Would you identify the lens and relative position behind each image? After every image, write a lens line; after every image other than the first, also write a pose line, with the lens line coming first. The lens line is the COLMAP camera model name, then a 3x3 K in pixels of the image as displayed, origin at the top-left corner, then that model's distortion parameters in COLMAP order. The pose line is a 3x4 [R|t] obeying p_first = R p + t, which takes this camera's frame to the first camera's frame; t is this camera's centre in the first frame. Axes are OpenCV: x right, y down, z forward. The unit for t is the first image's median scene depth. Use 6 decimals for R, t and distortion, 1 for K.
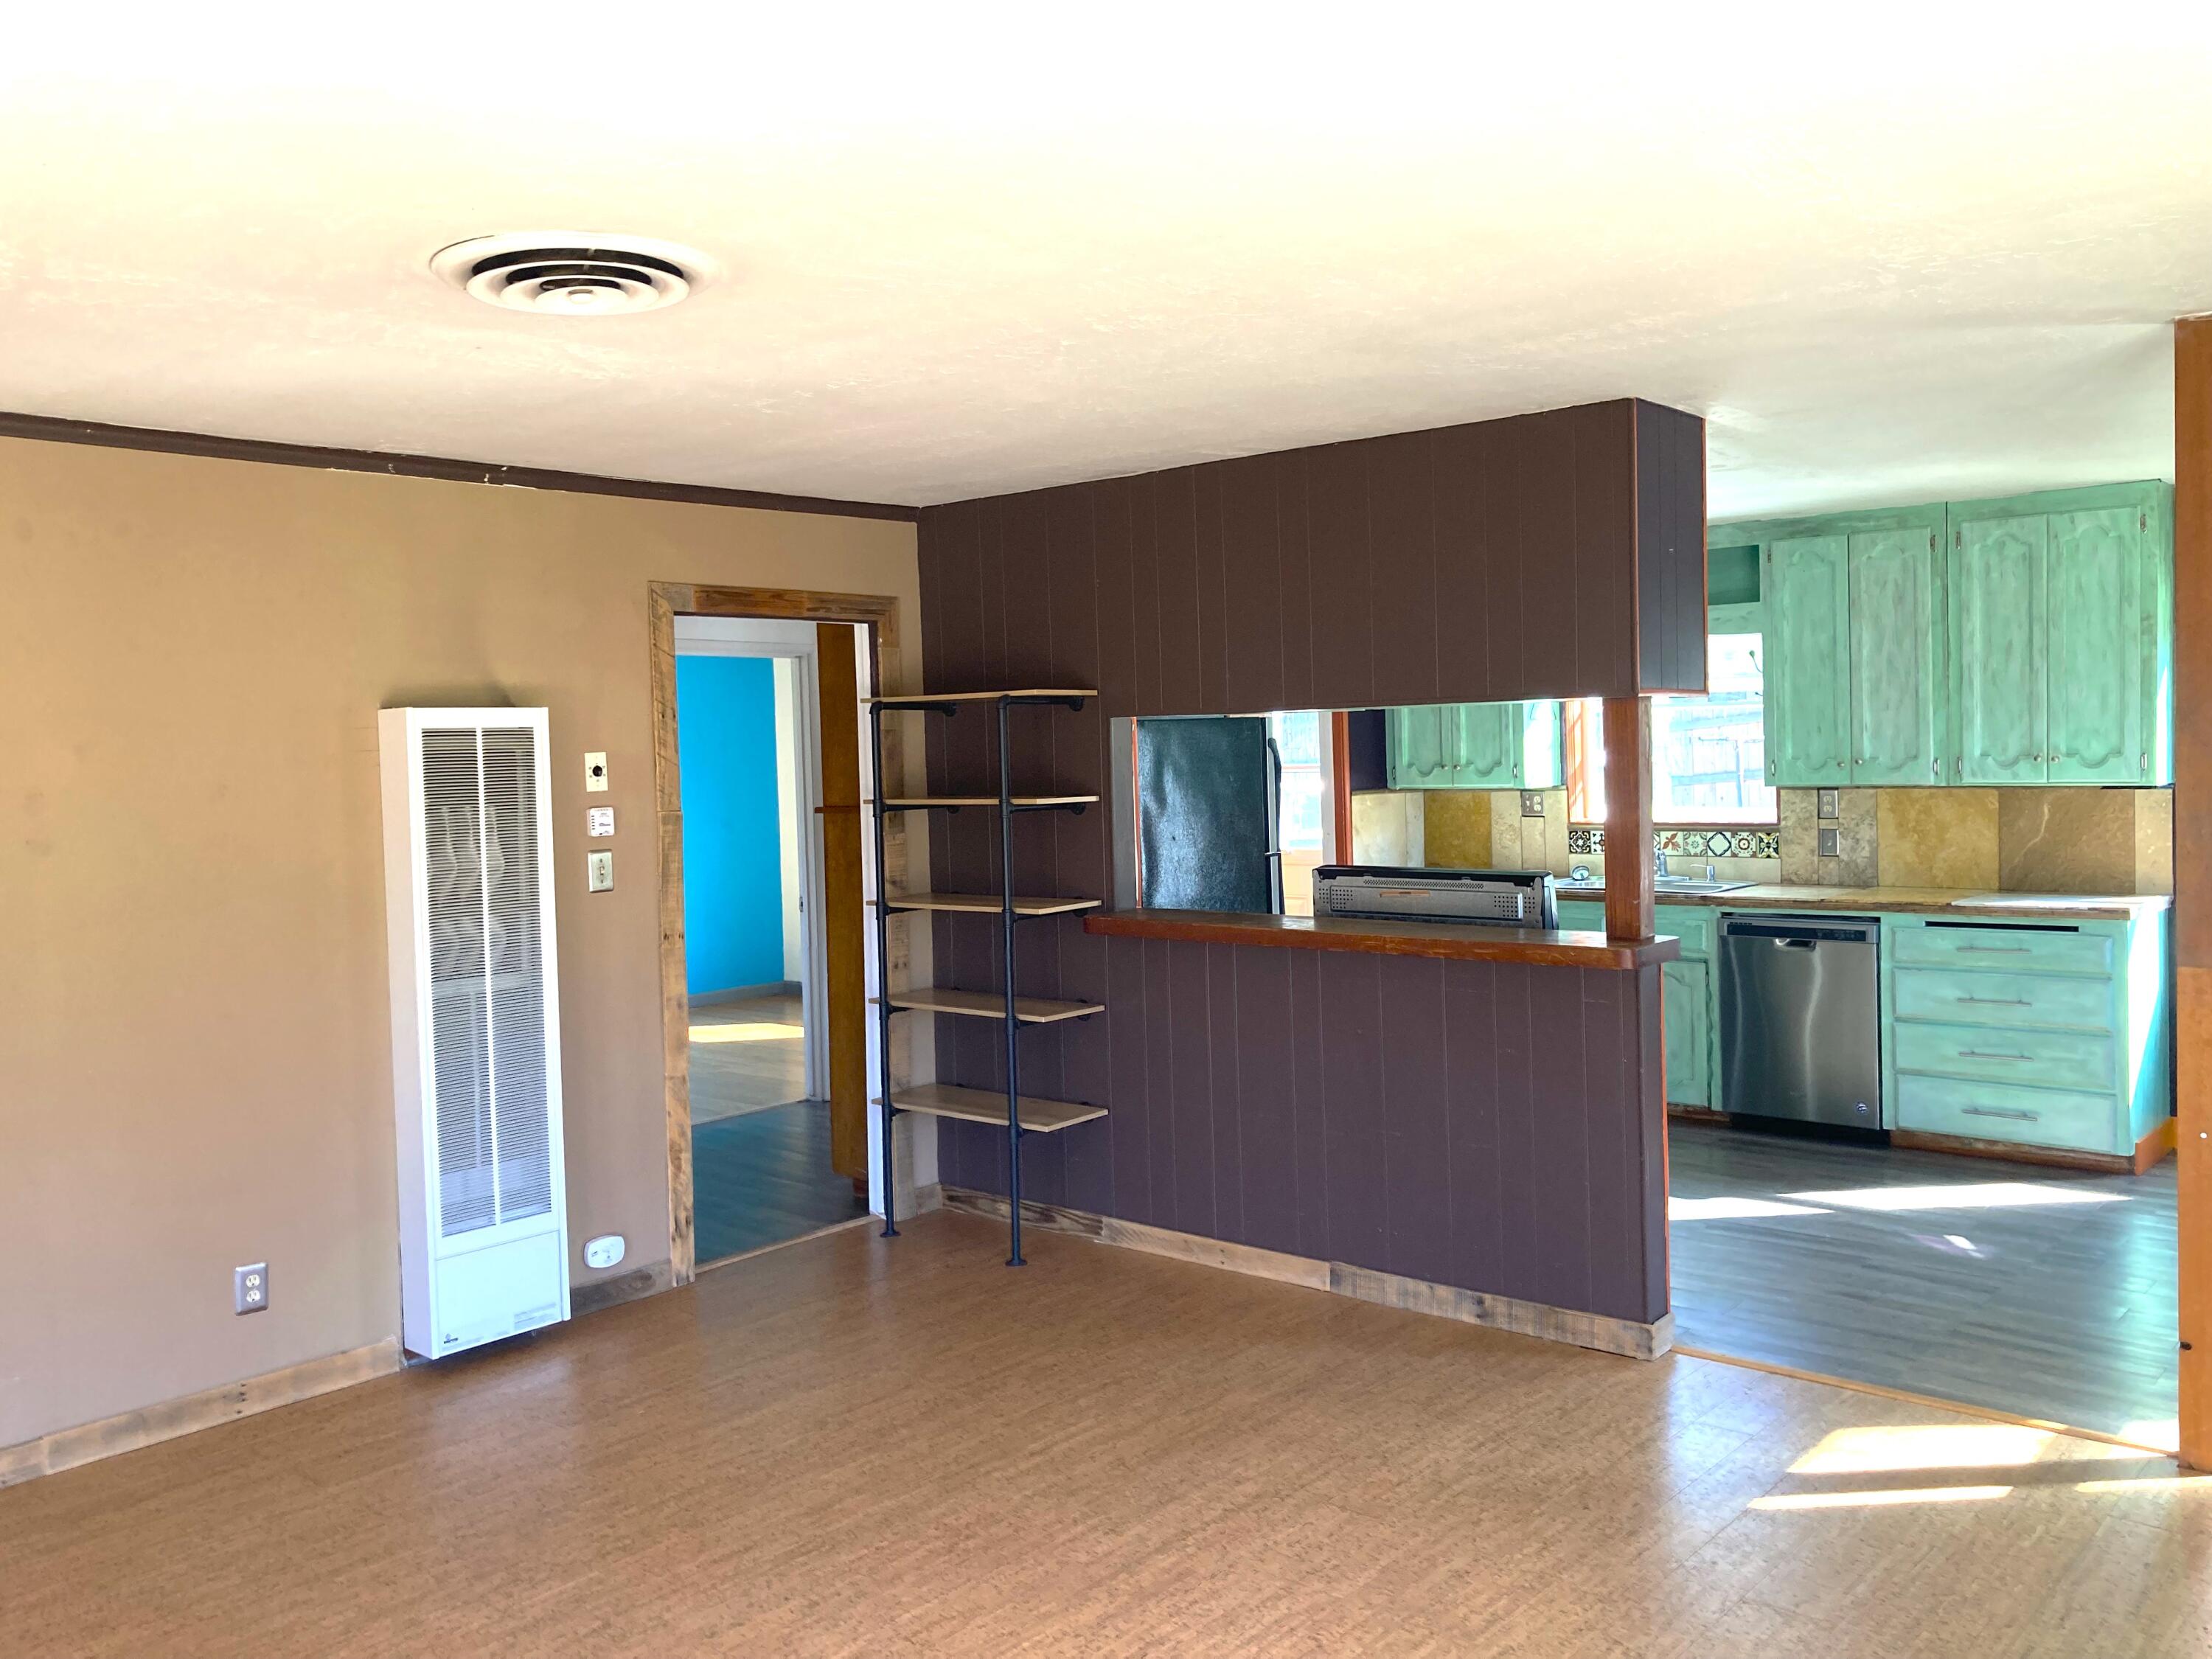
lens RADIAL K [[1826.6, 0, 1115.9], [0, 1826.6, 828.3], [0, 0, 1]] dist [0.106508, -0.267465]
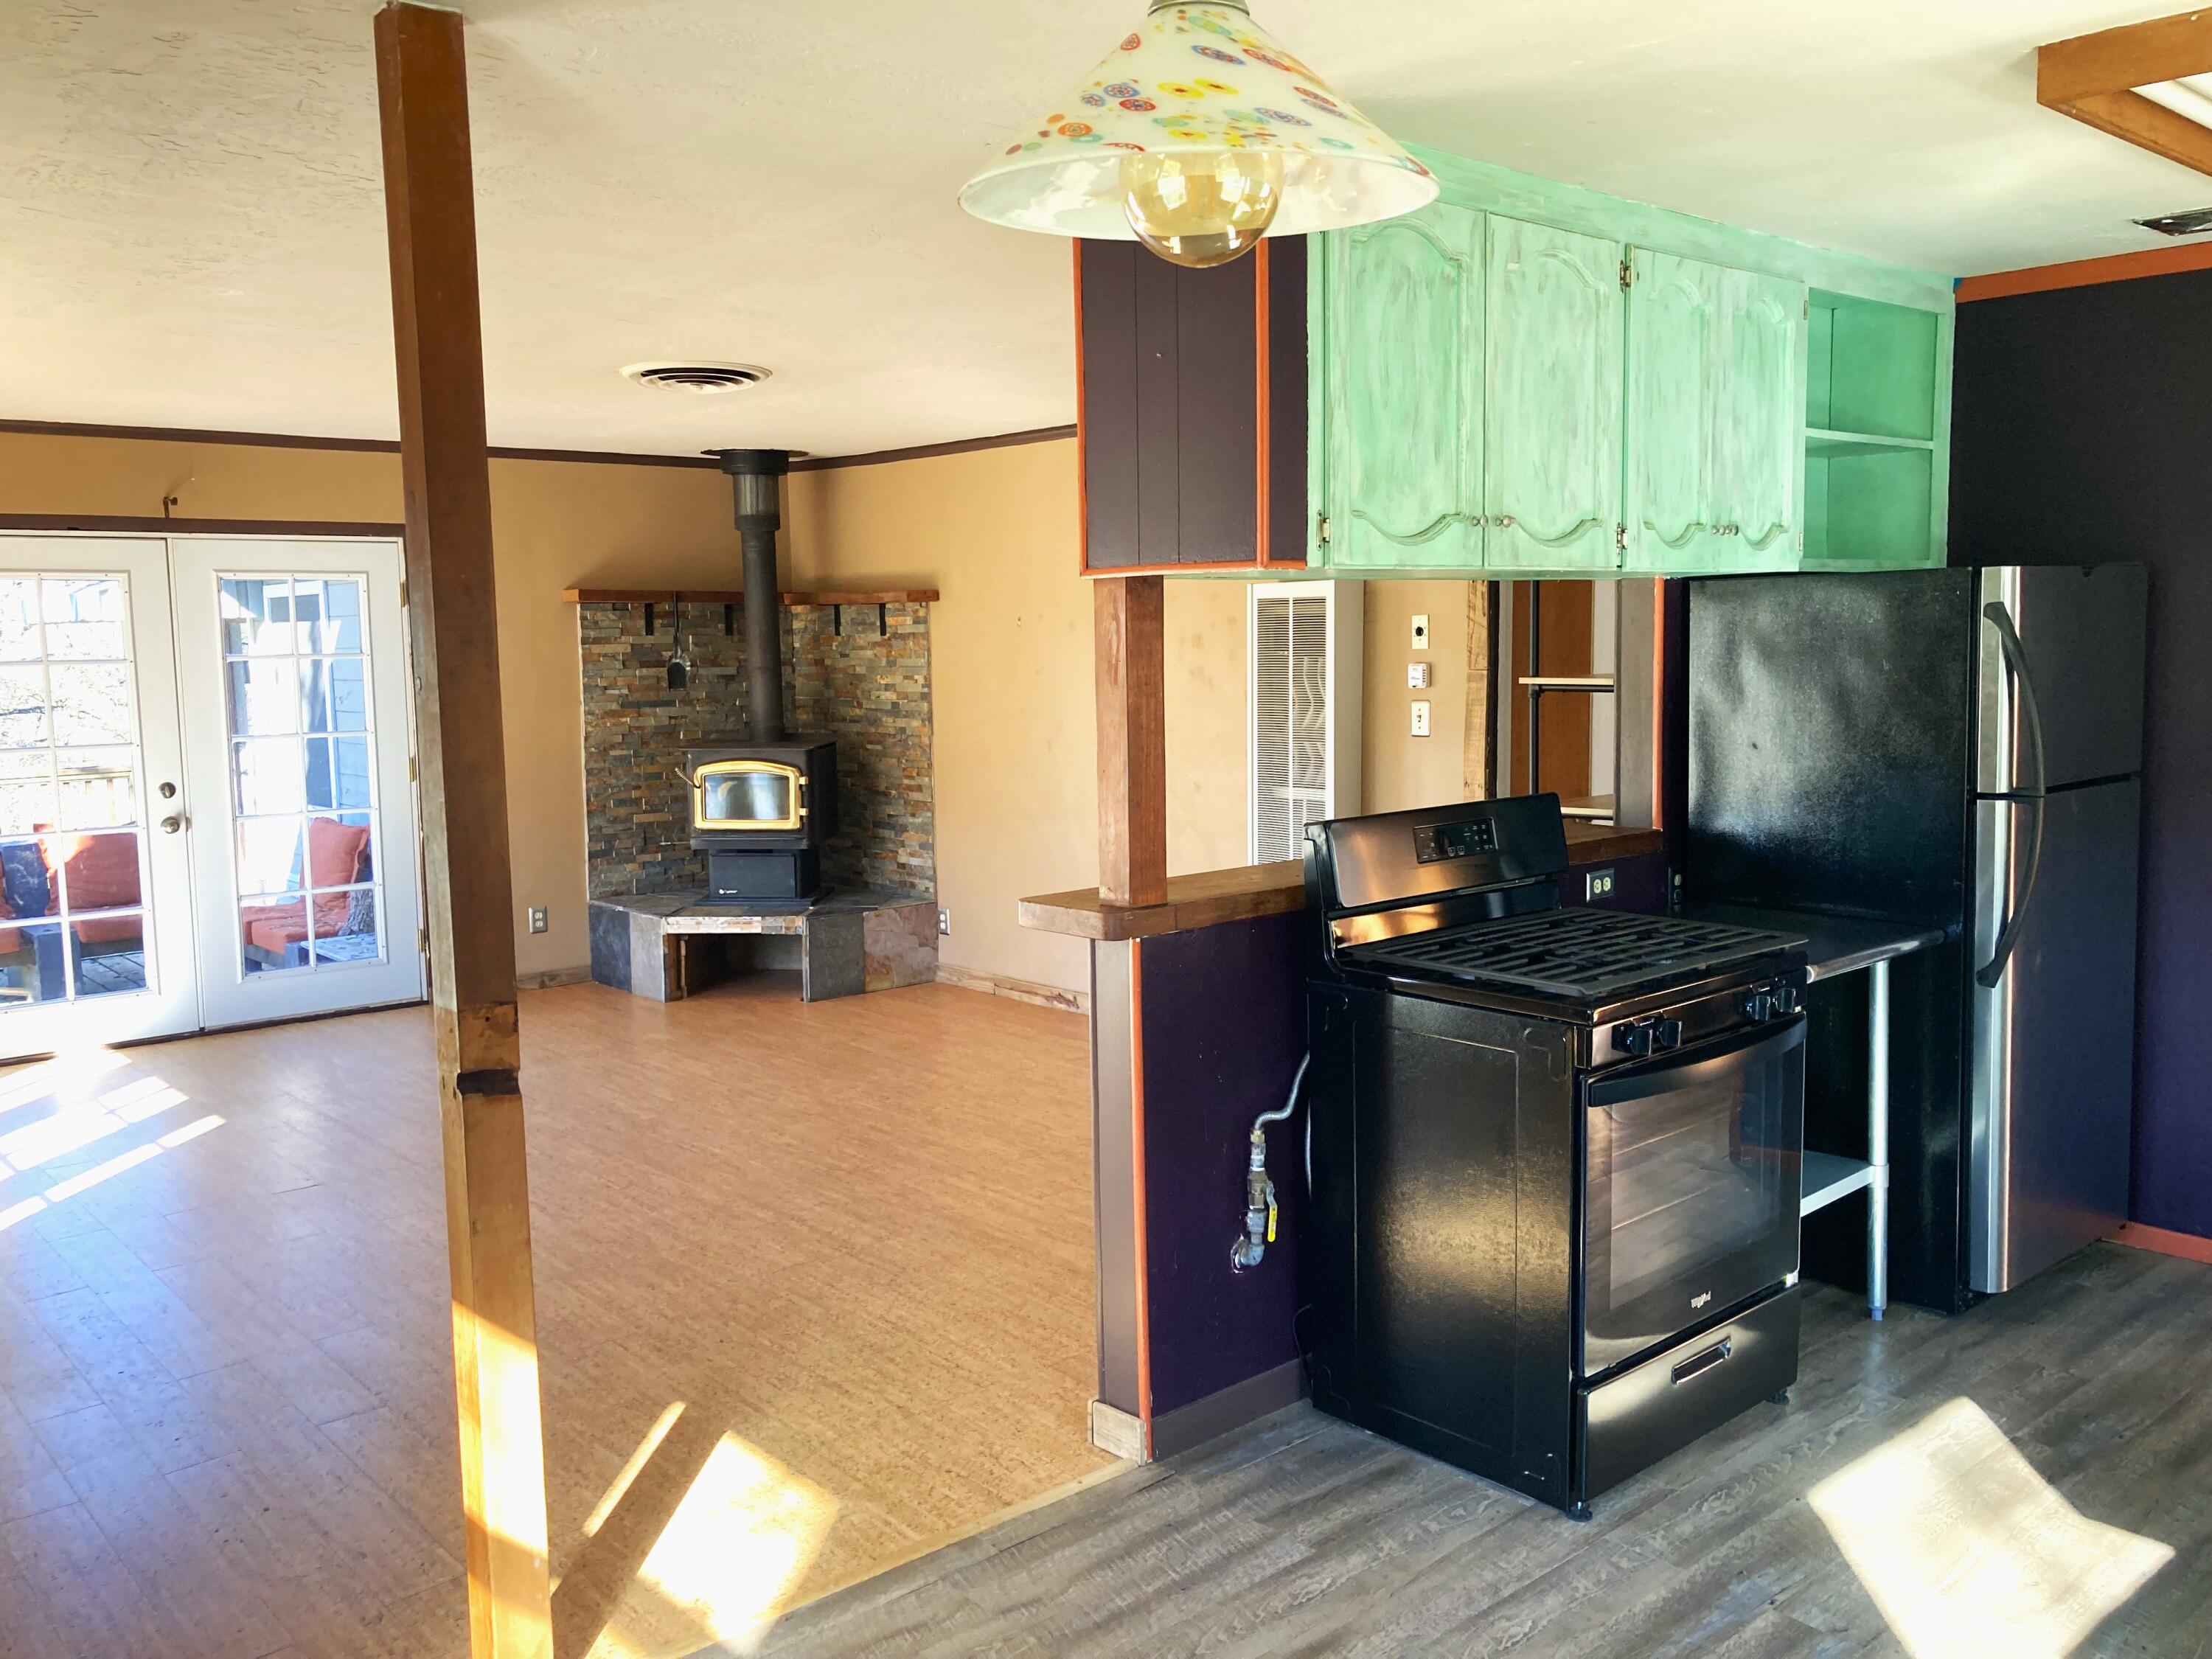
lens RADIAL K [[1826.6, 0, 1115.9], [0, 1826.6, 828.3], [0, 0, 1]] dist [0.106508, -0.267465]
pose [[-0.141665, 0.136268, -0.980491, 1.100055], [-0.024447, 0.989696, 0.141080, -0.082238], [0.989613, 0.043956, -0.136874, 1.200424]]
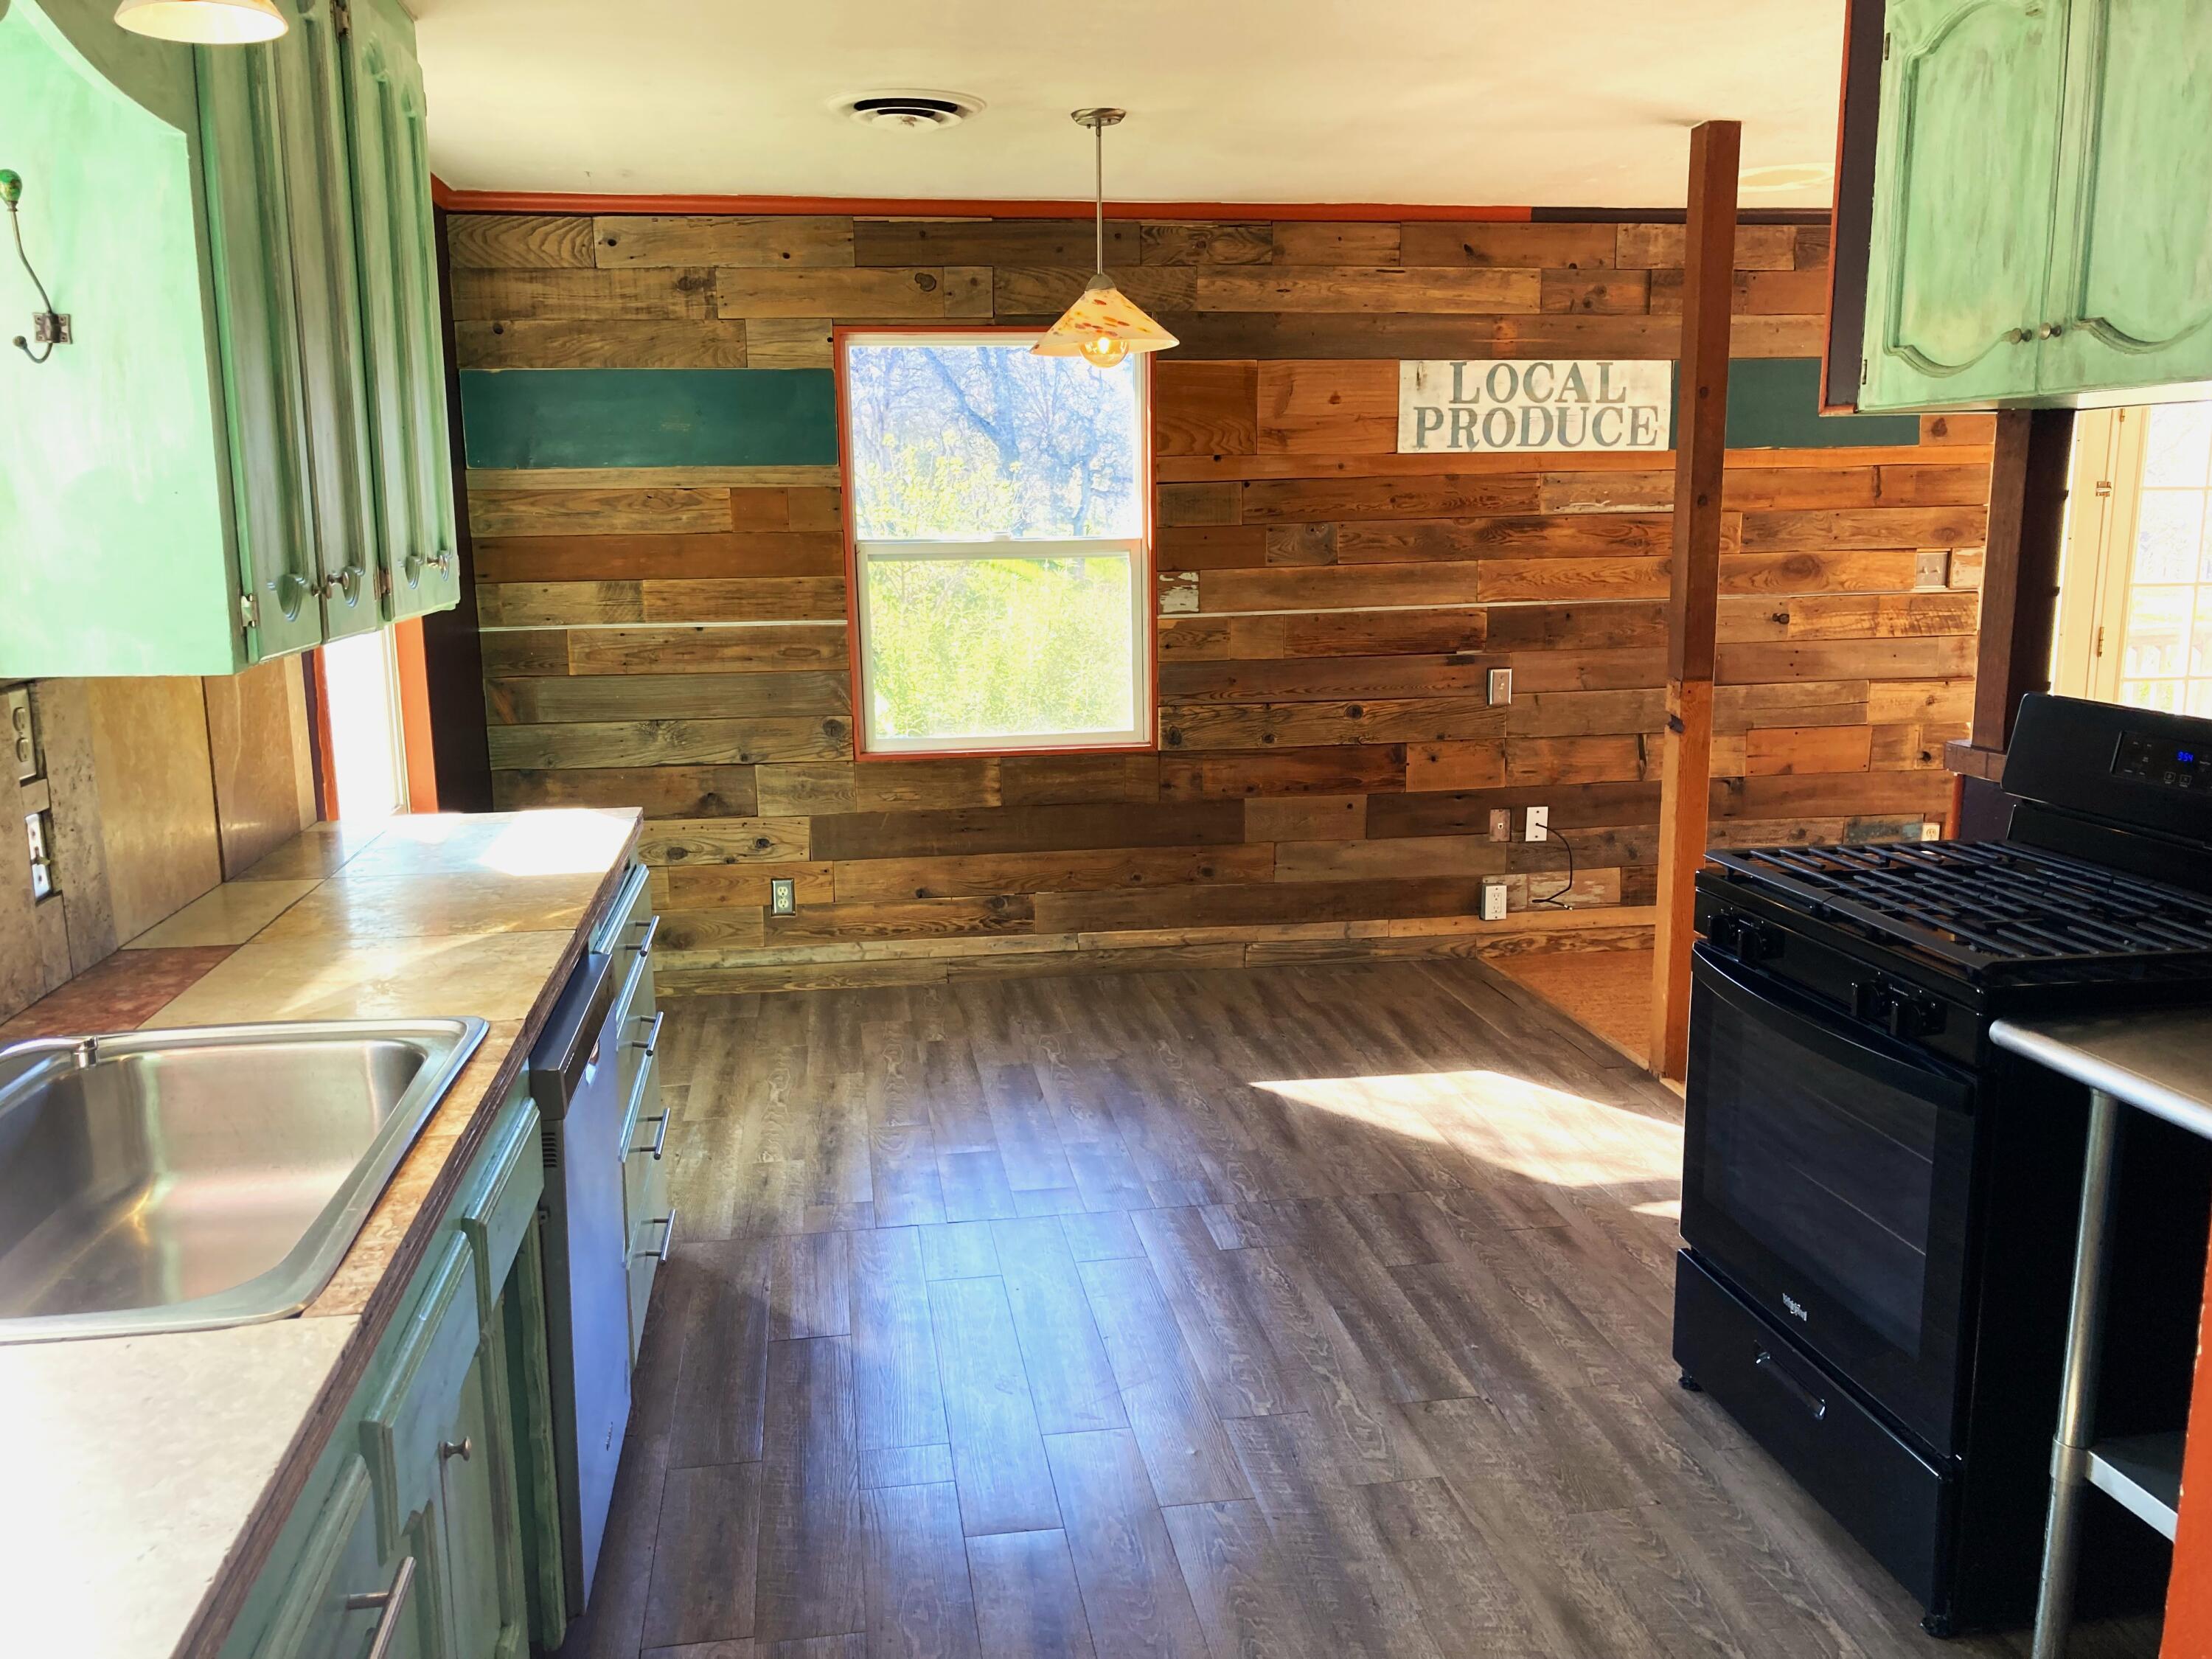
lens RADIAL K [[1840.0, 0, 1106.0], [0, 1840.0, 829.5], [0, 0, 1]] dist [0.044489, -0.007373]
pose [[-0.755521, -0.091289, 0.648733, 0.015462], [0.055509, 0.977762, 0.202236, -0.086465], [-0.652769, 0.188804, -0.733652, 2.010946]]
